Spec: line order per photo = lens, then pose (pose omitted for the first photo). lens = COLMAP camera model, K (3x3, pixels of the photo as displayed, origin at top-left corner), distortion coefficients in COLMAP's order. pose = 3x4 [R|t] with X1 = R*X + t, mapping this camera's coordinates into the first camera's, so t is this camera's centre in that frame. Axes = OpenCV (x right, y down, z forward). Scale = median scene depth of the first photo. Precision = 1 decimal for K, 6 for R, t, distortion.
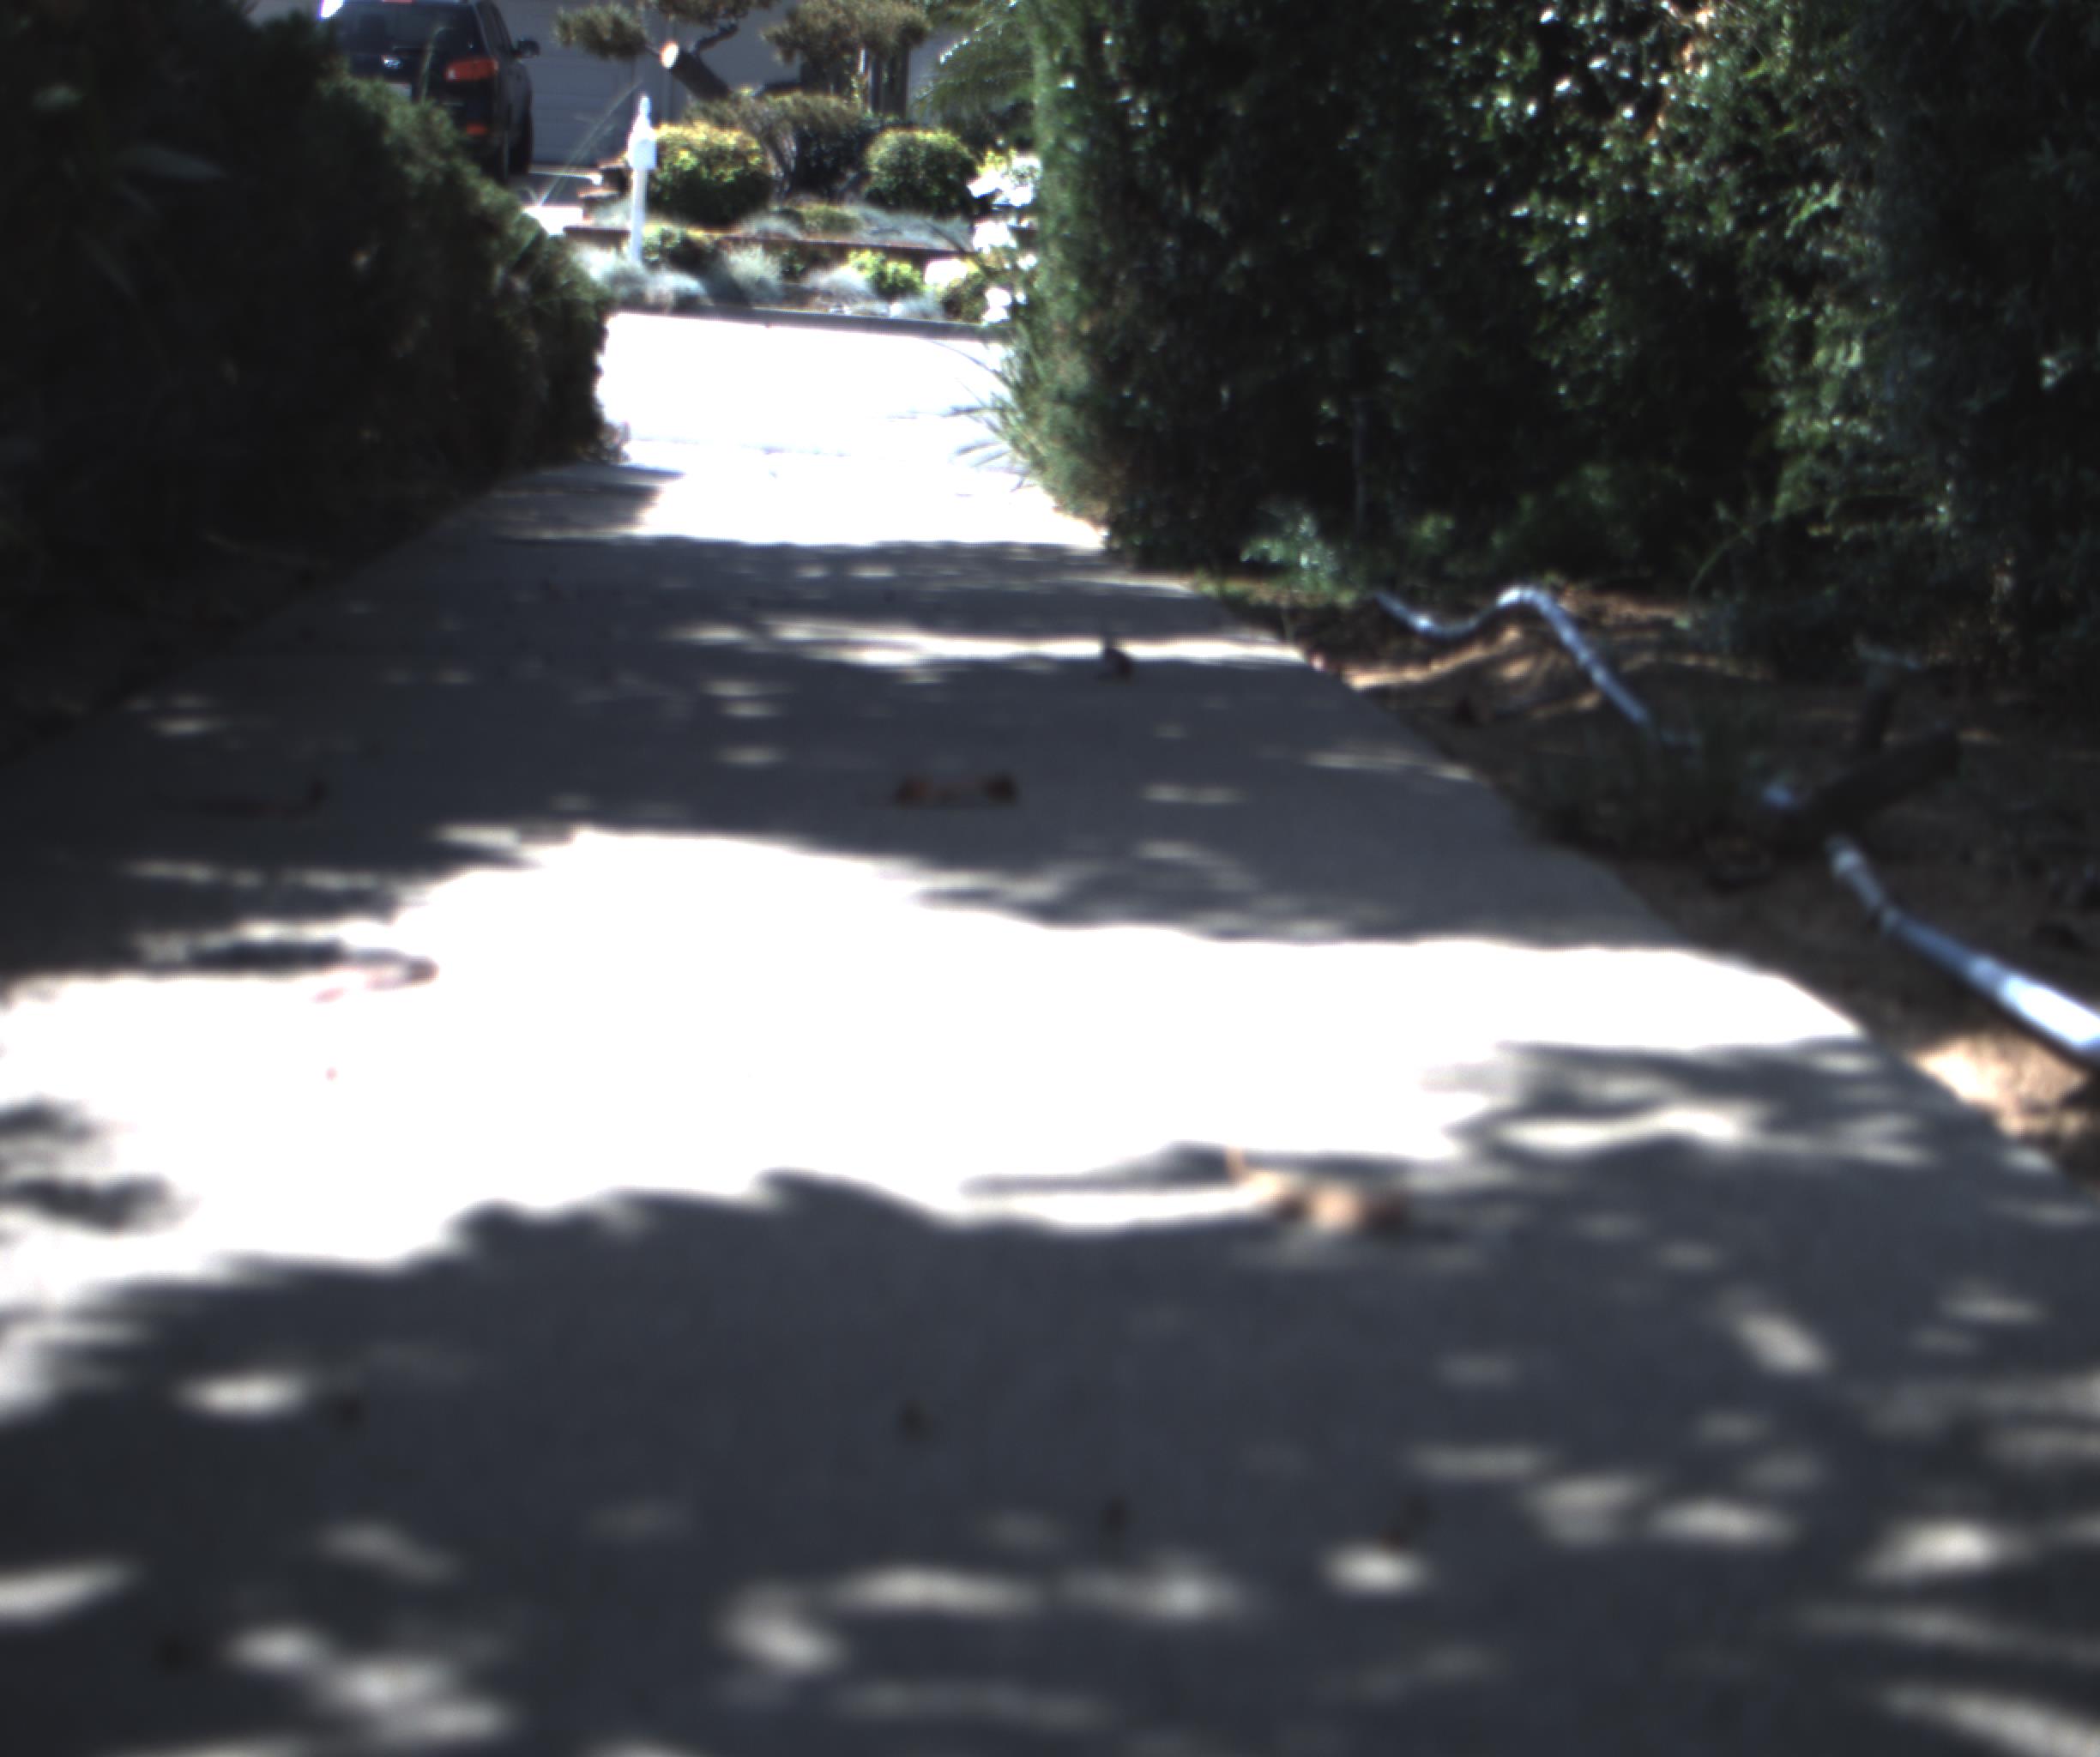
lens RADIAL K [[3862.4, 0, 1050.0], [0, 3862.4, 878.5], [0, 0, 1]] dist [-0.175603, 0.743116]
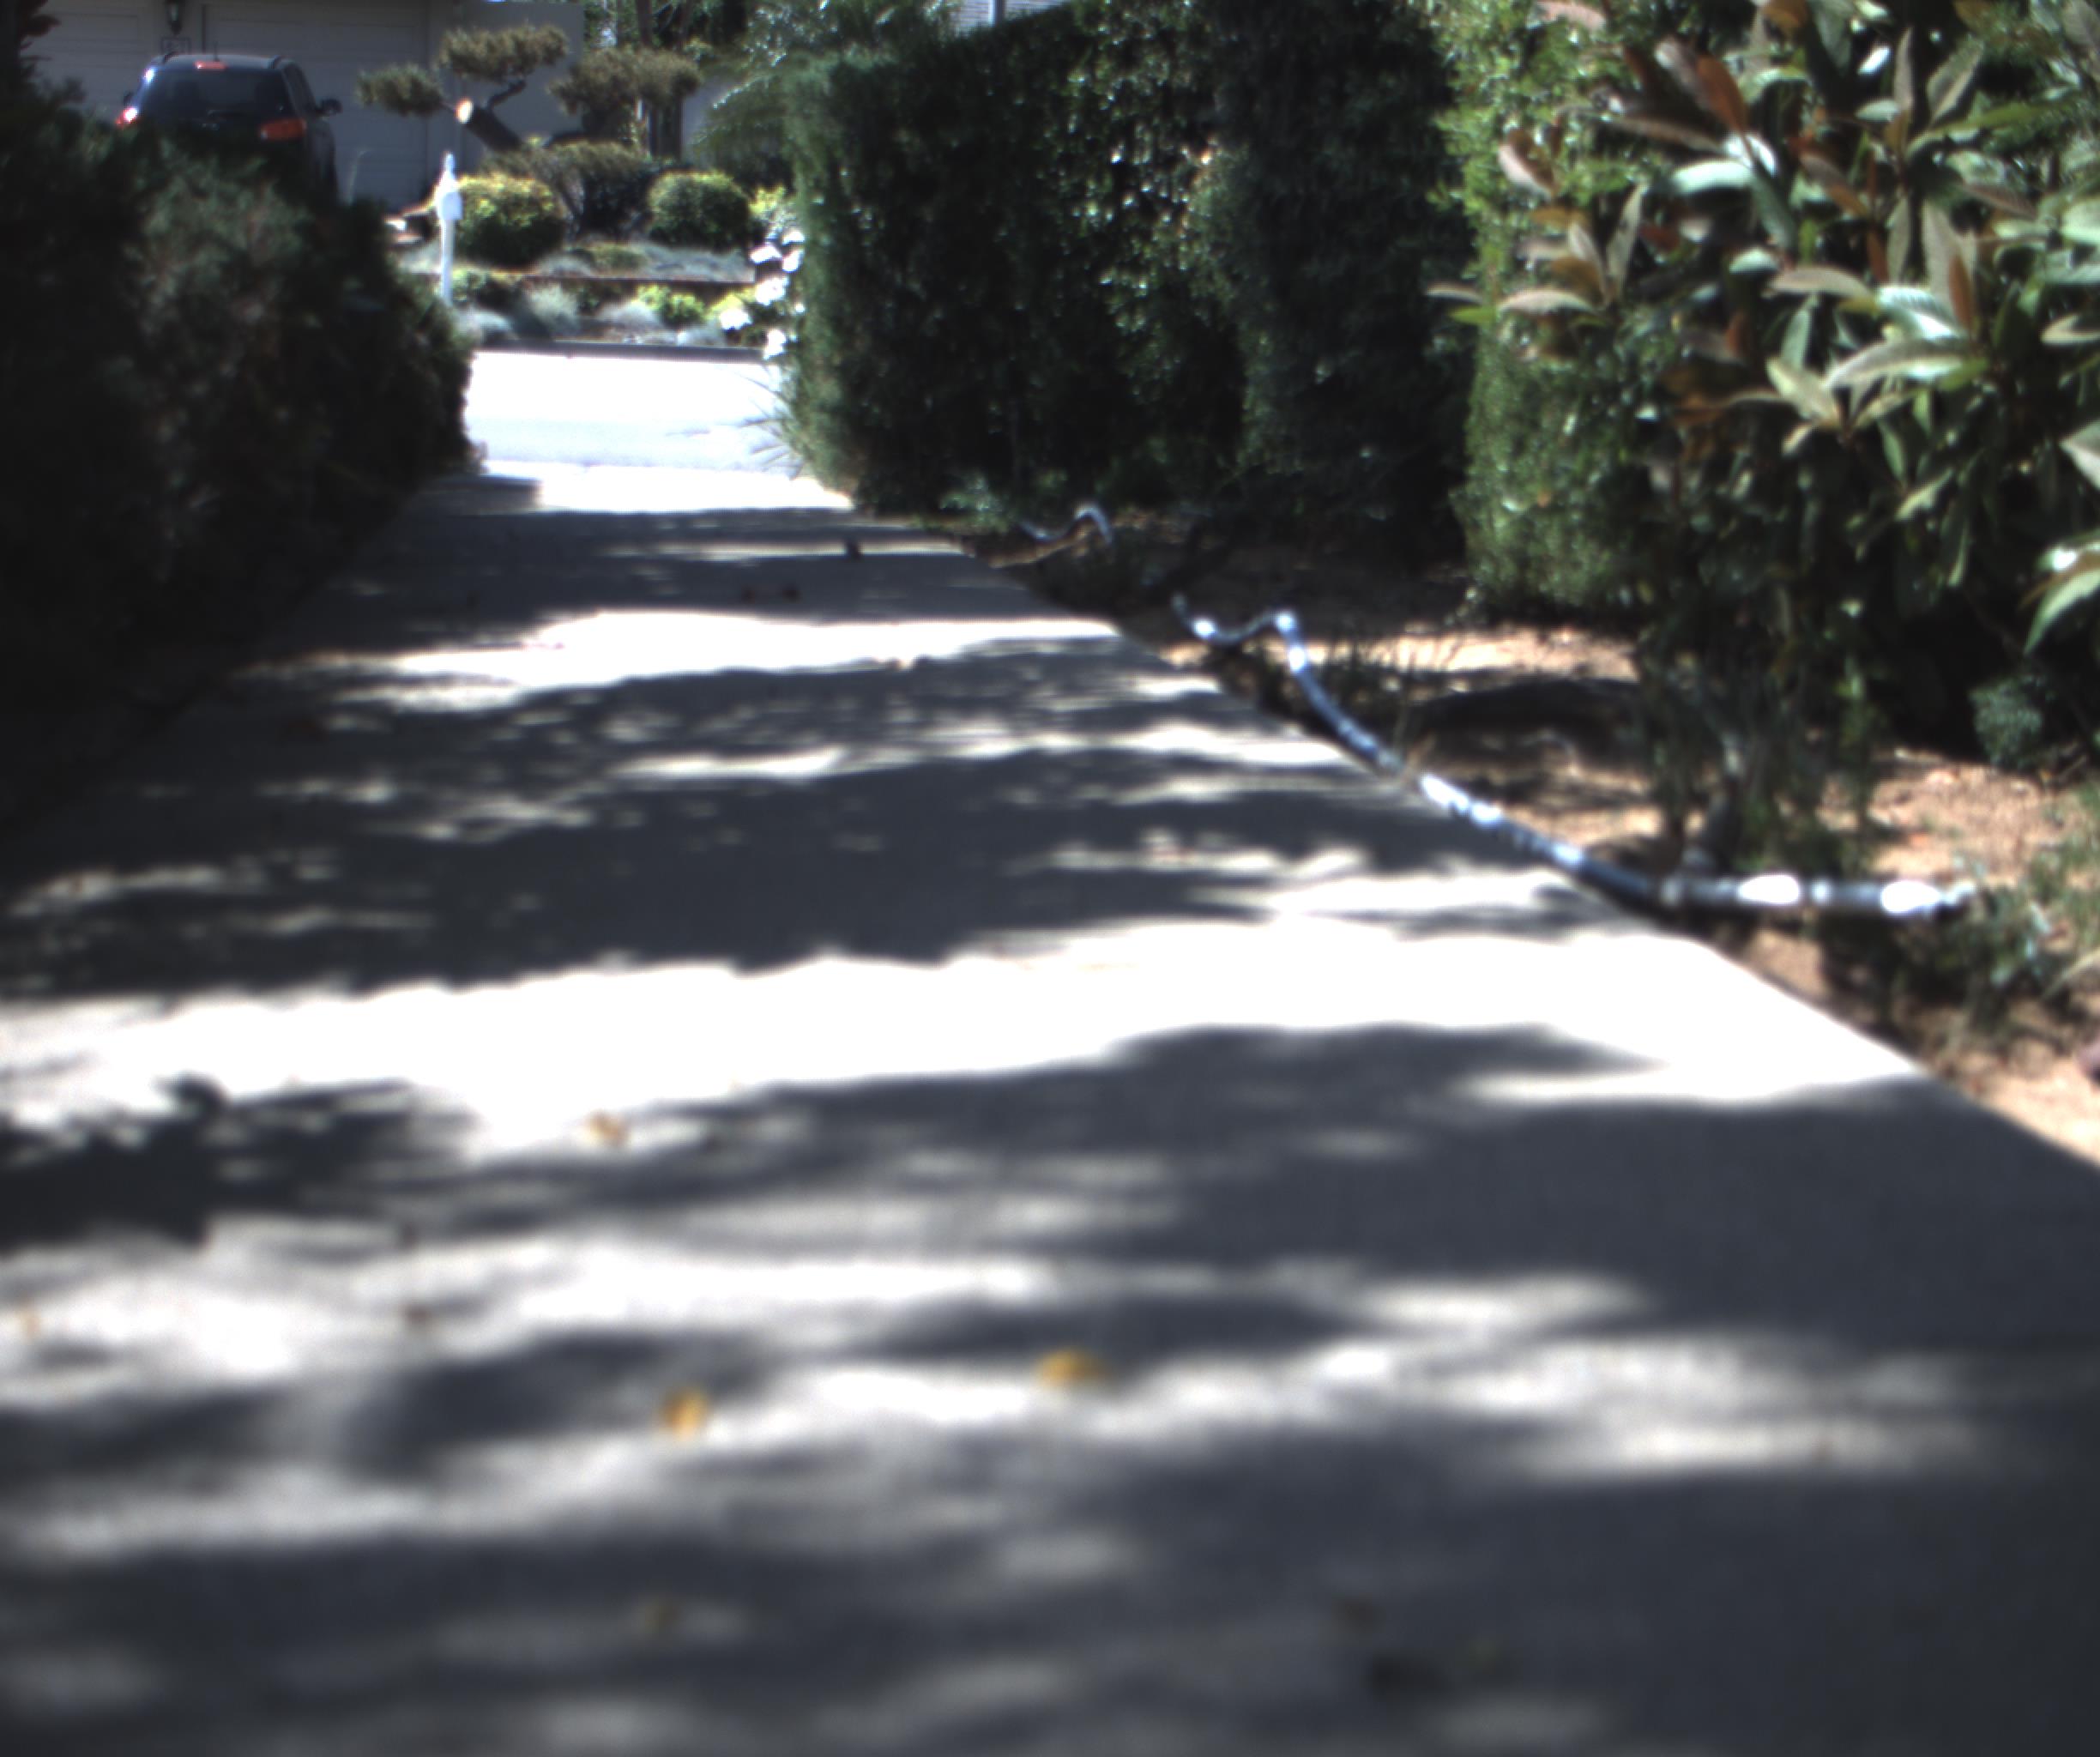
lens RADIAL K [[3862.4, 0, 1050.0], [0, 3862.4, 878.5], [0, 0, 1]] dist [-0.175603, 0.743116]
pose [[0.997791, -0.040301, 0.052812, 0.001099], [0.040455, 0.999180, -0.001849, 0.014782], [-0.052694, 0.003982, 0.998603, -0.115007]]
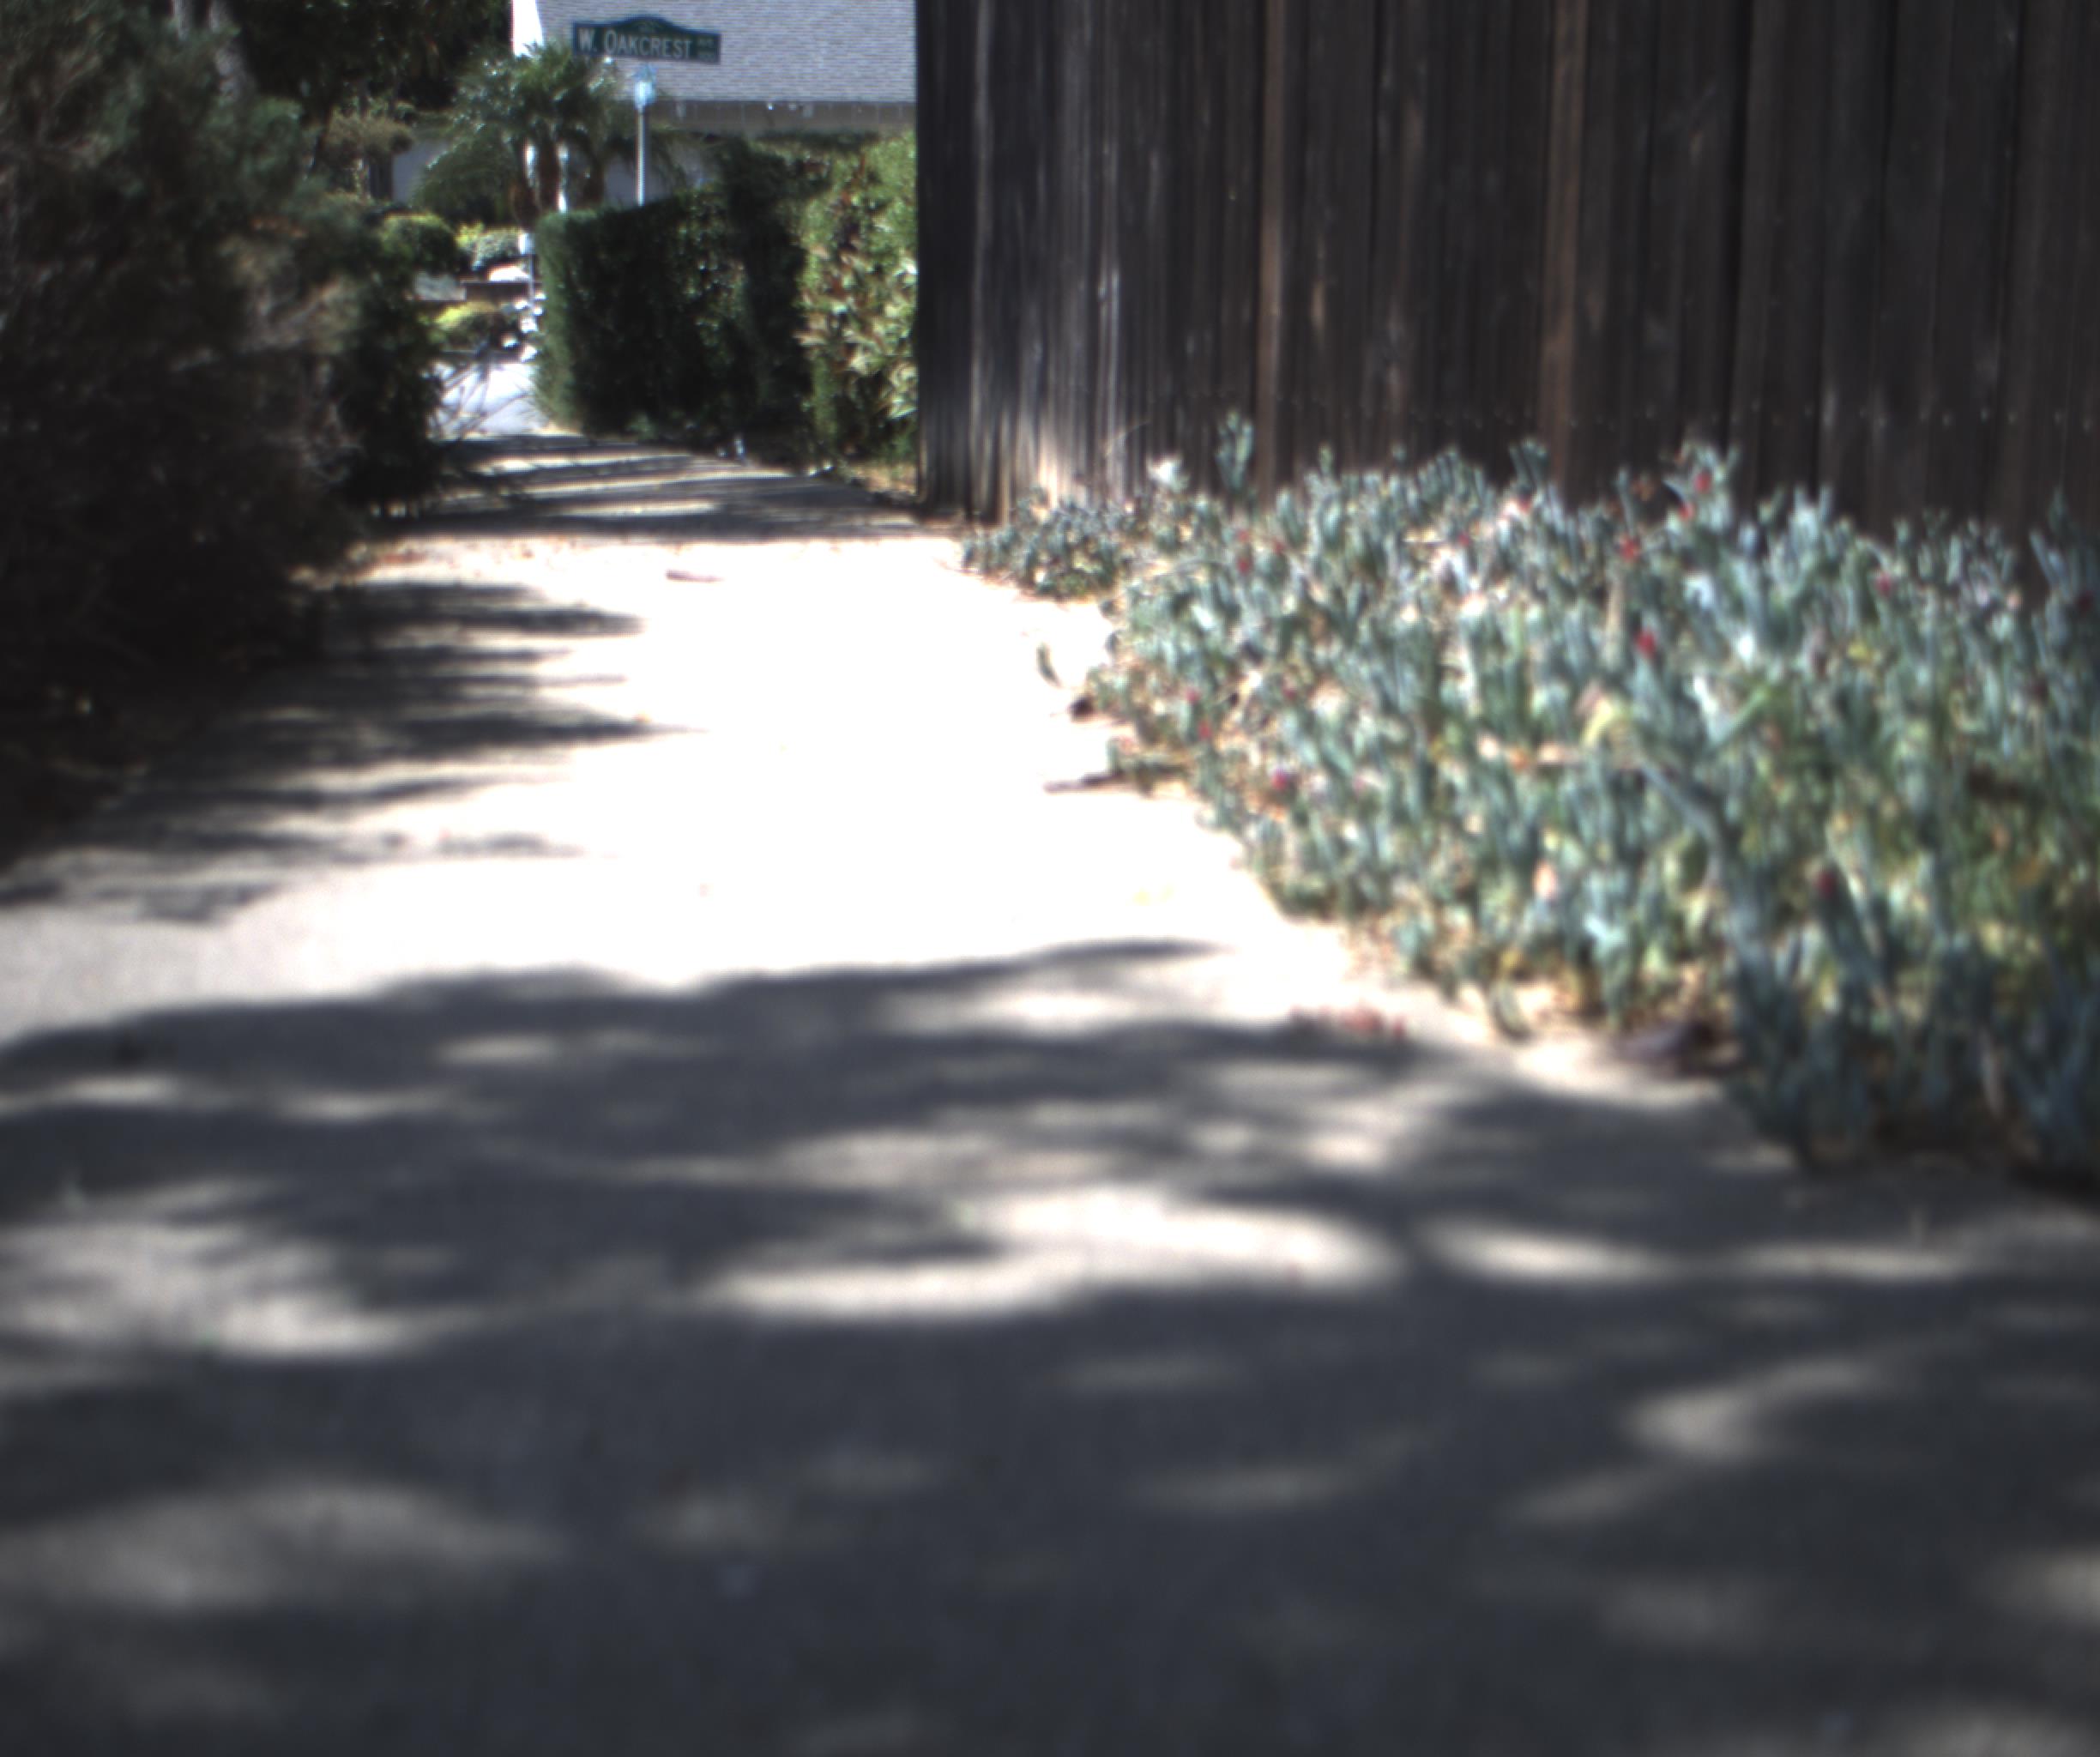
lens RADIAL K [[3862.4, 0, 1050.0], [0, 3862.4, 878.5], [0, 0, 1]] dist [-0.175603, 0.743116]
pose [[0.987786, -0.077289, 0.135299, -0.014014], [0.076985, 0.997004, 0.007484, 0.063124], [-0.135472, 0.003023, 0.990777, -0.482598]]
